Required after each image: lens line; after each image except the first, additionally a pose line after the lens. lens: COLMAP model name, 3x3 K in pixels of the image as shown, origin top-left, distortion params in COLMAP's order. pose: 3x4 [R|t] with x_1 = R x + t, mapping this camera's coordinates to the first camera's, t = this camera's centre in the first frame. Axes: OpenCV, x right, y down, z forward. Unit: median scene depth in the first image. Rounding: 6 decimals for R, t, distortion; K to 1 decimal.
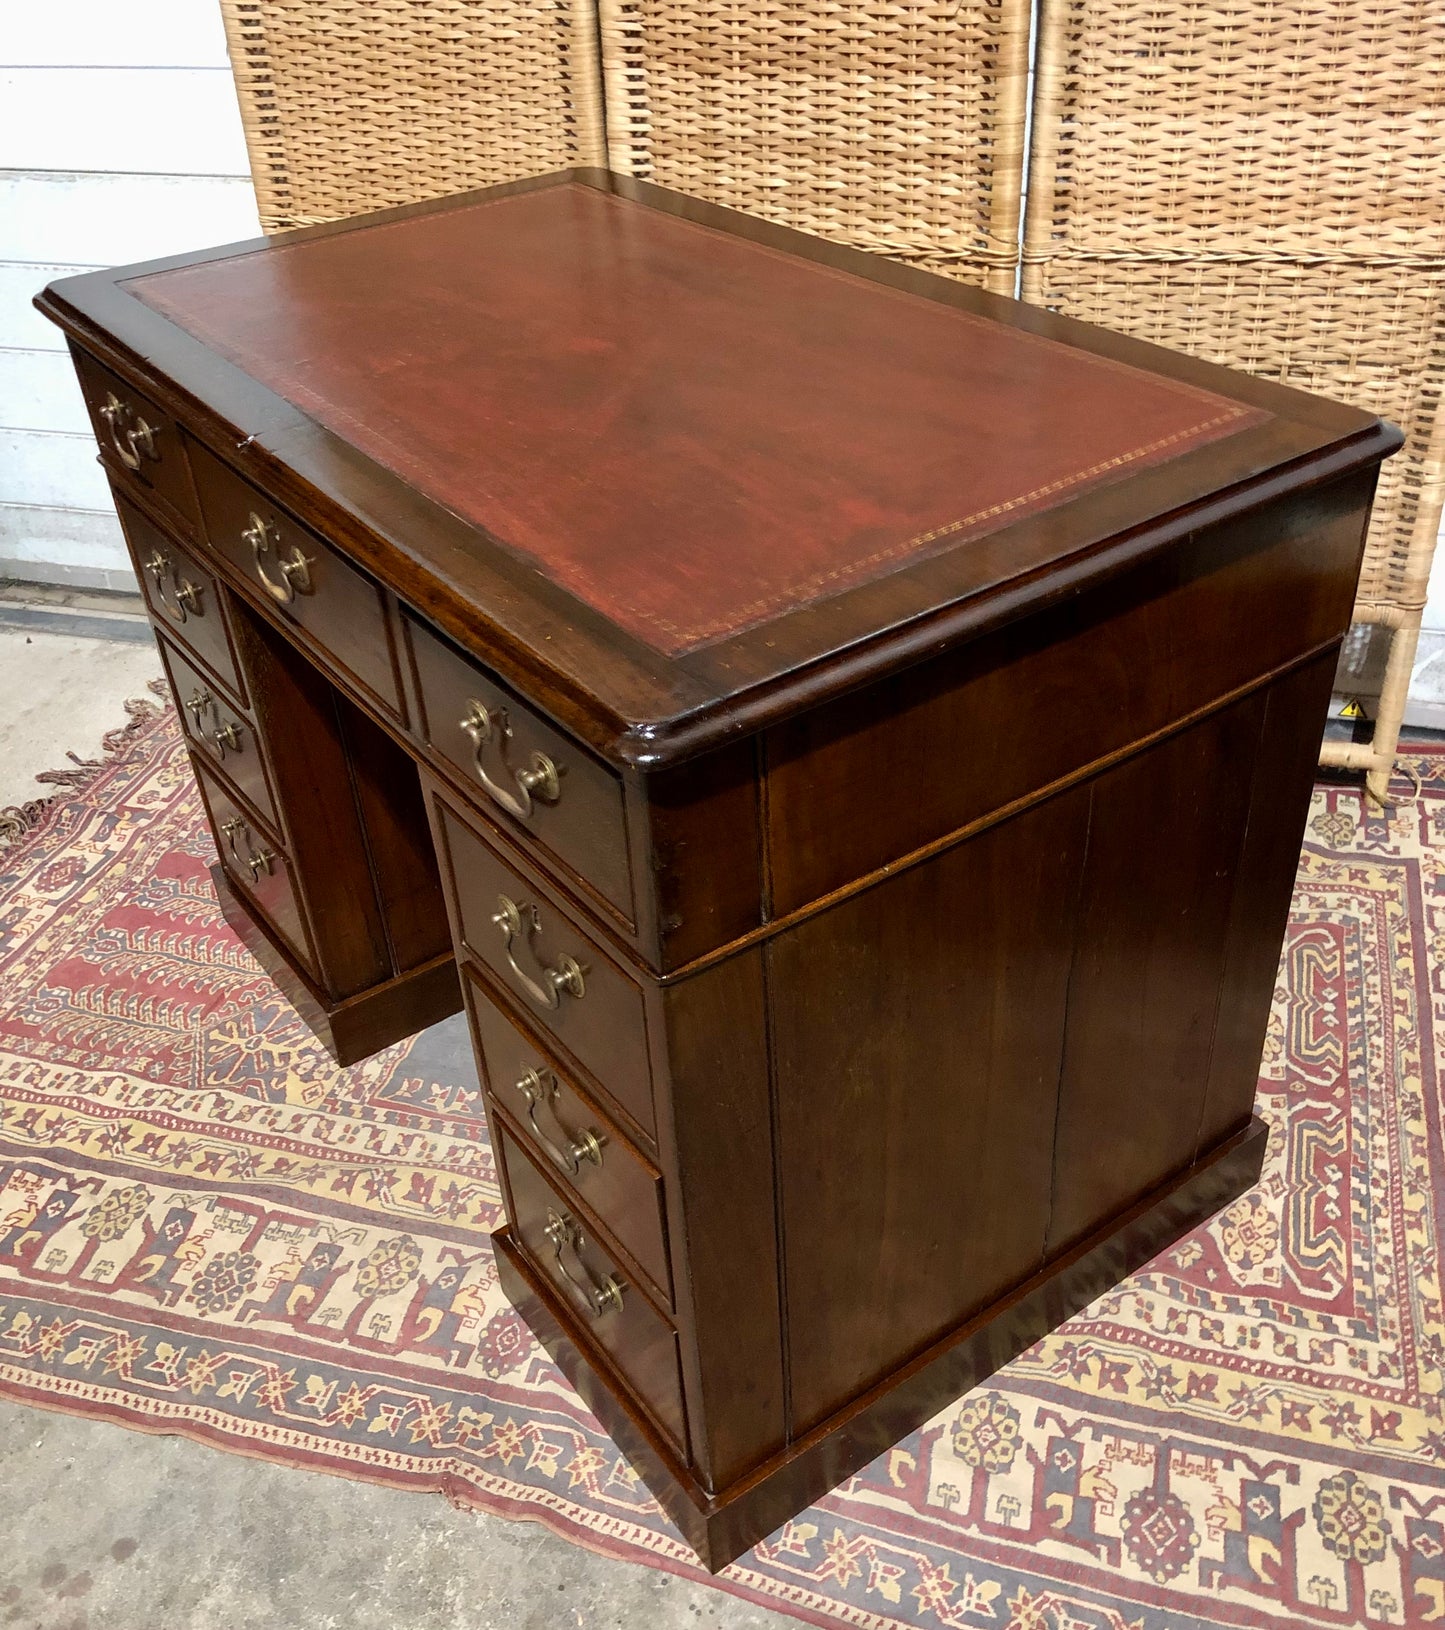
lens RADIAL K [[1638.8, 0, 741.3], [0, 1638.8, 799.3], [0, 0, 1]] dist [0.032351, 0.000000]
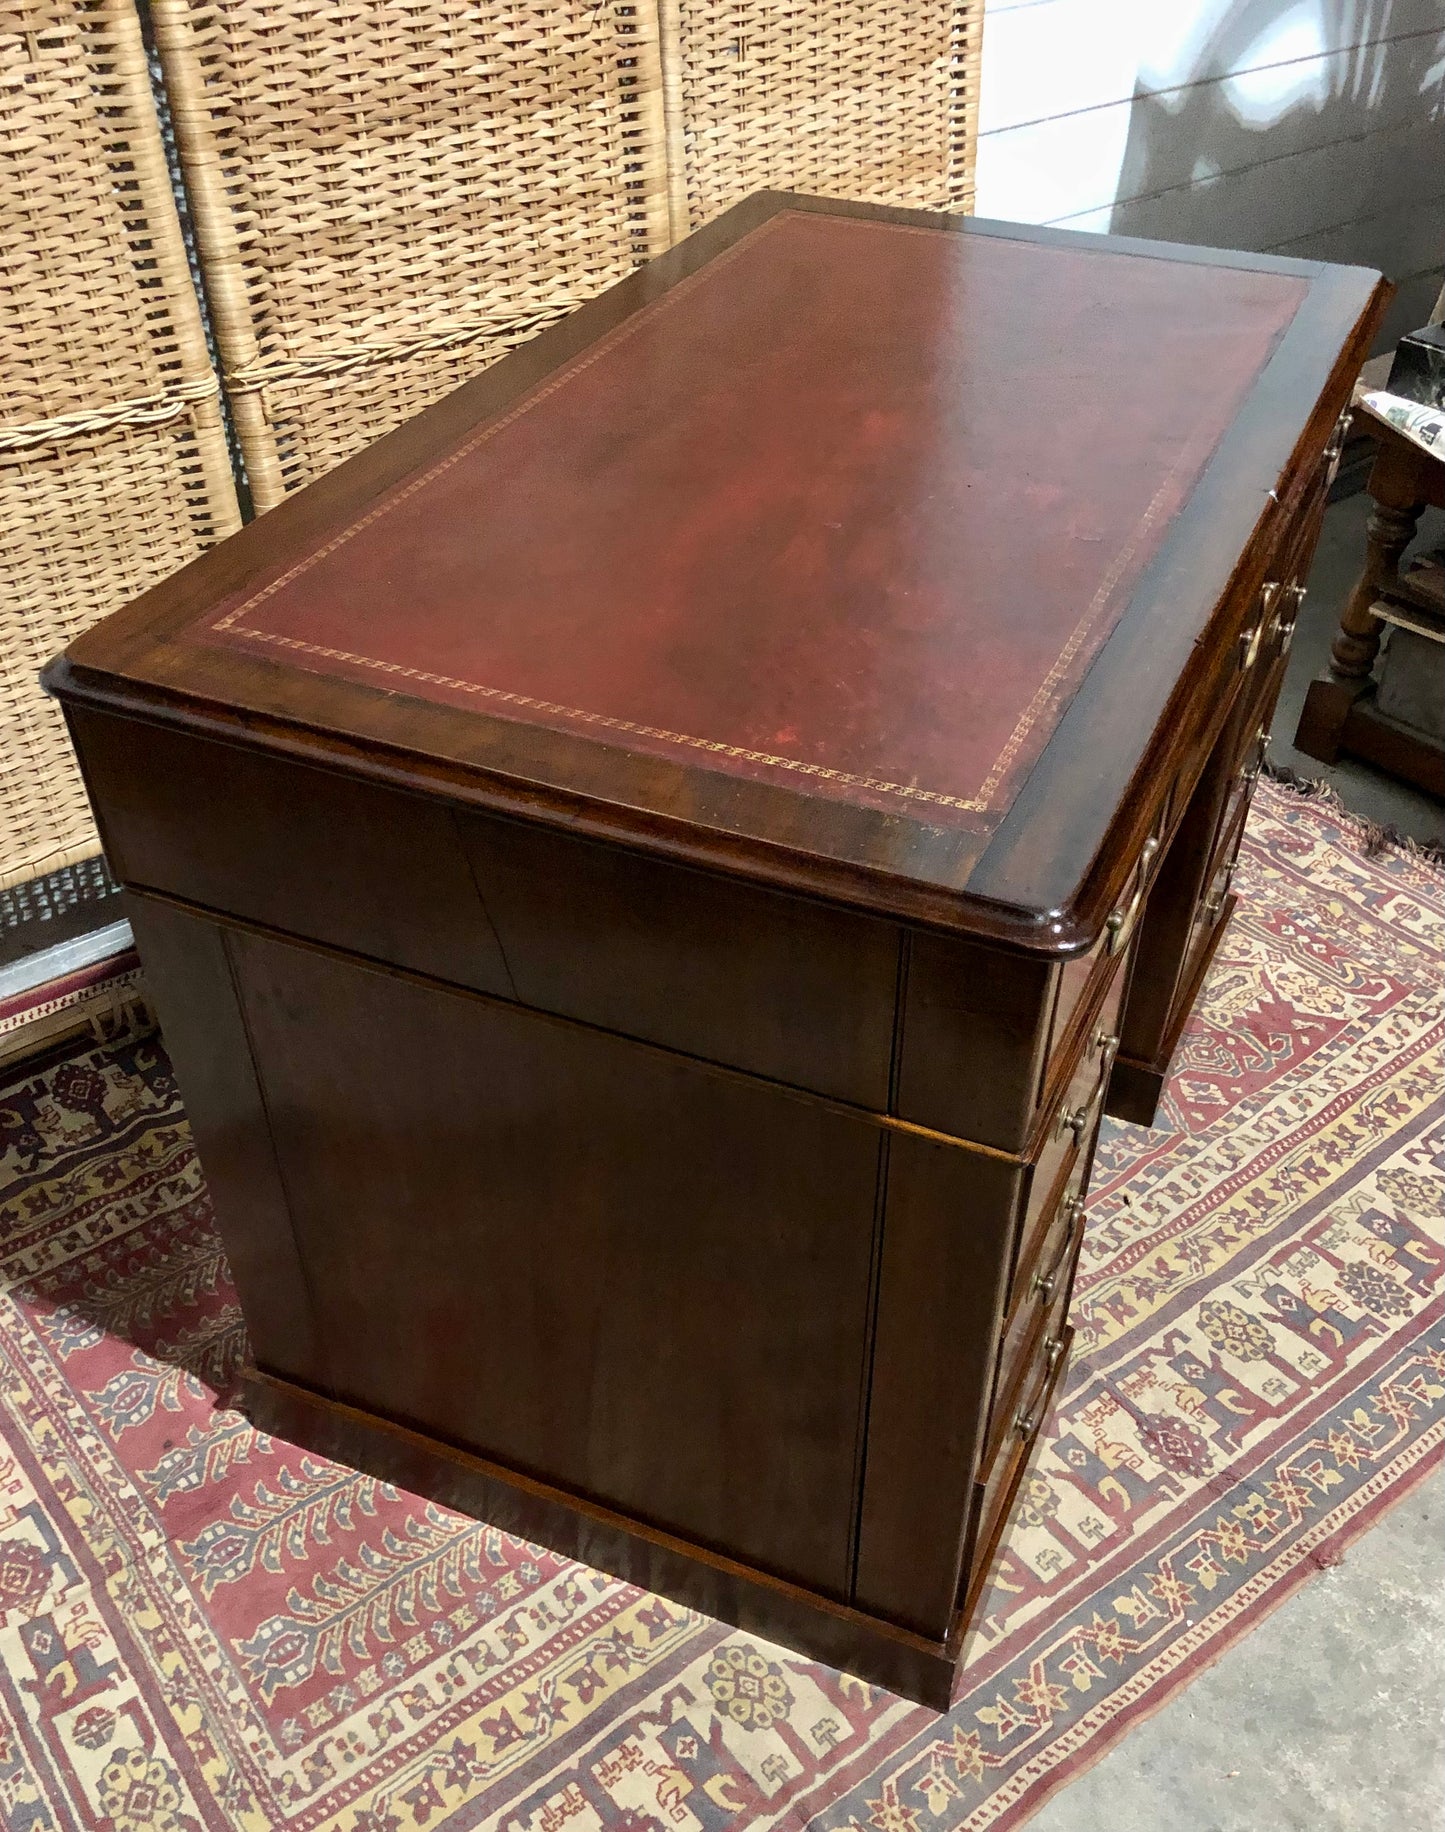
lens RADIAL K [[1660.4, 0, 719.1], [0, 1660.4, 1009.9], [0, 0, 1]] dist [0.021660, 0.000000]
pose [[0.572372, -0.494910, 0.653800, -0.666098], [0.437291, 0.858711, 0.267193, -0.220368], [-0.693661, 0.132967, 0.707922, 0.359689]]
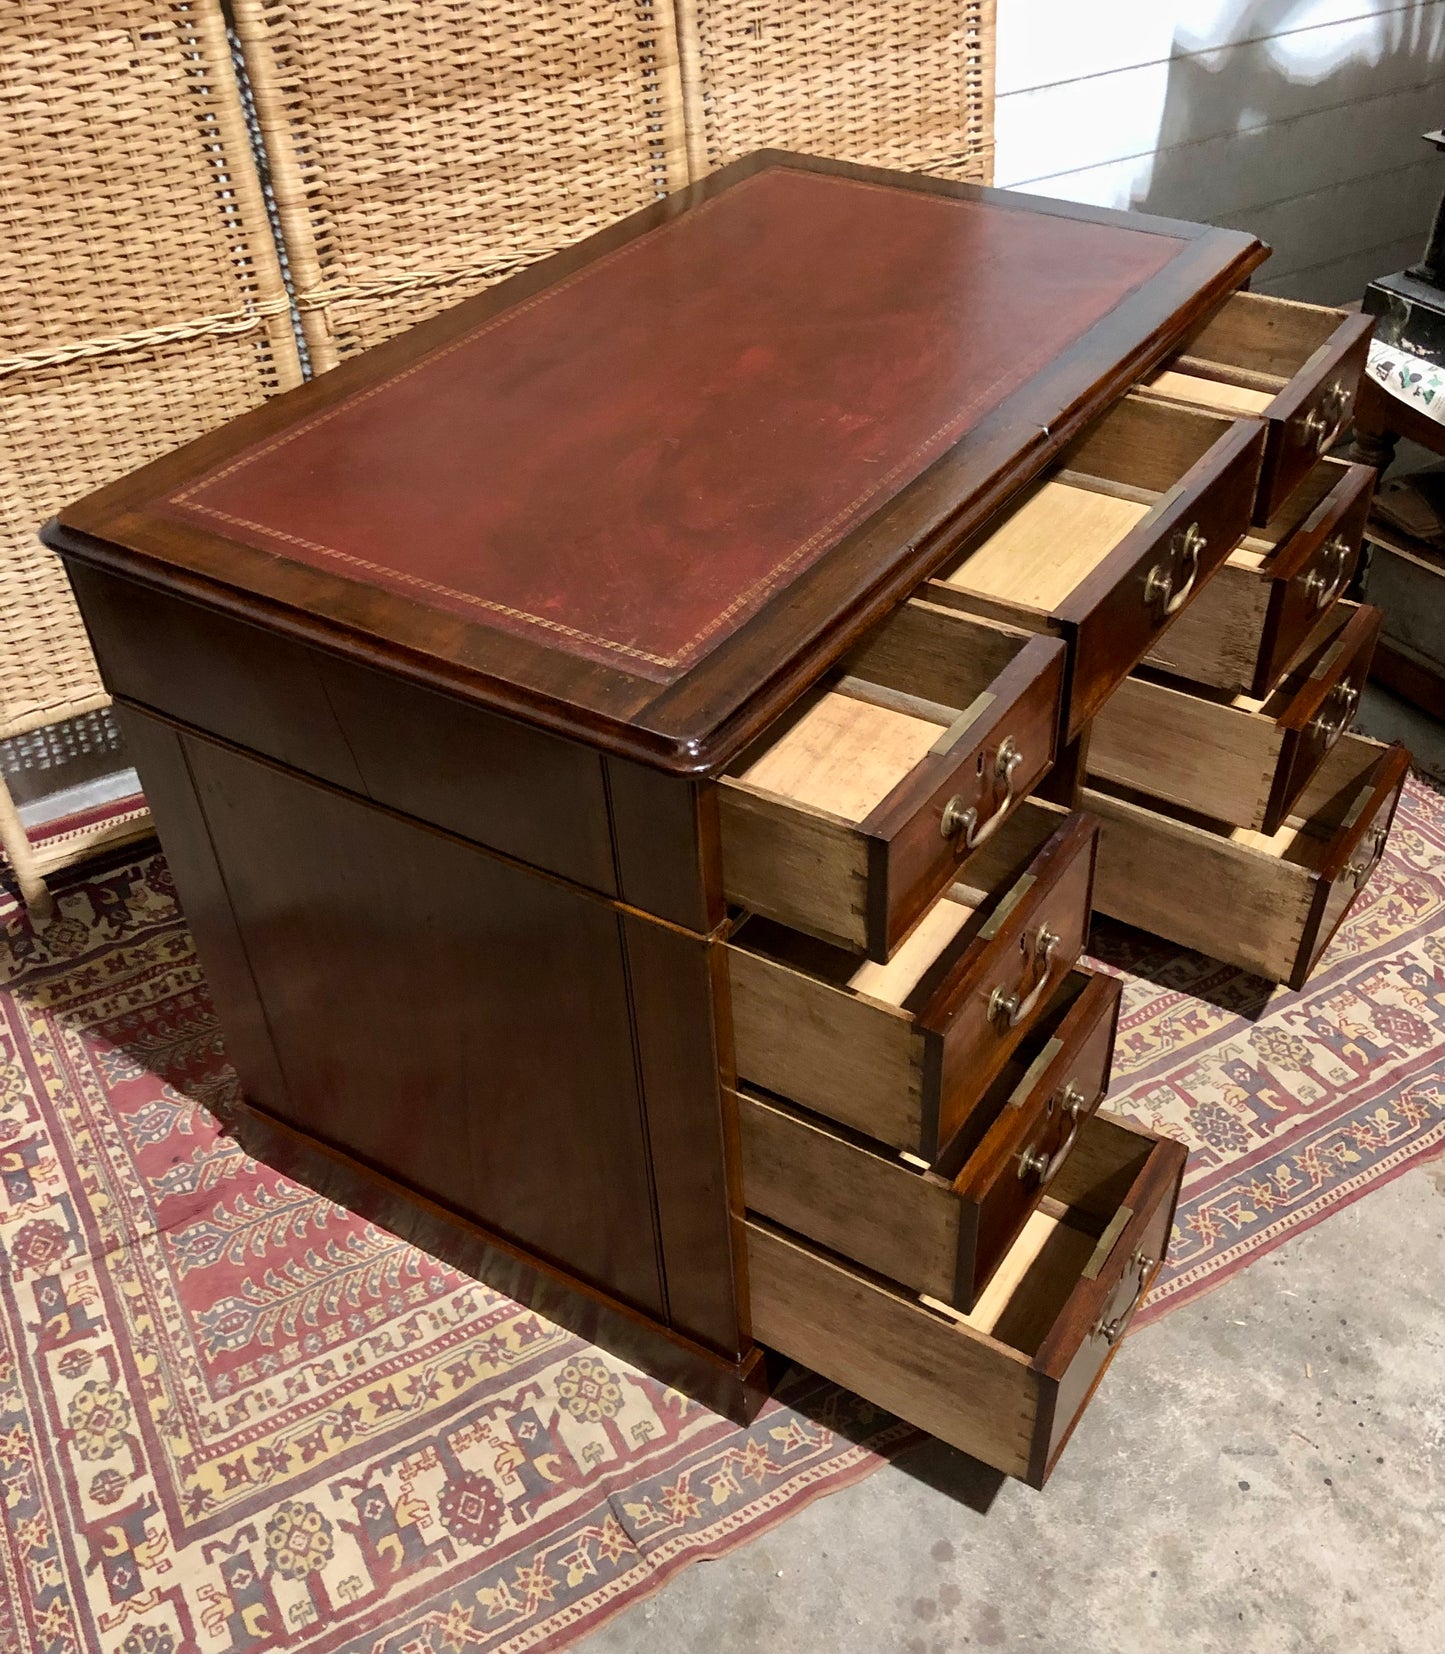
lens RADIAL K [[1651.2, 0, 771.3], [0, 1651.2, 858.5], [0, 0, 1]] dist [0.017035, 0.000000]
pose [[0.682143, -0.438765, 0.584950, -0.651046], [0.405723, 0.892640, 0.196424, -0.149012], [-0.608334, 0.103338, 0.786925, 0.130956]]
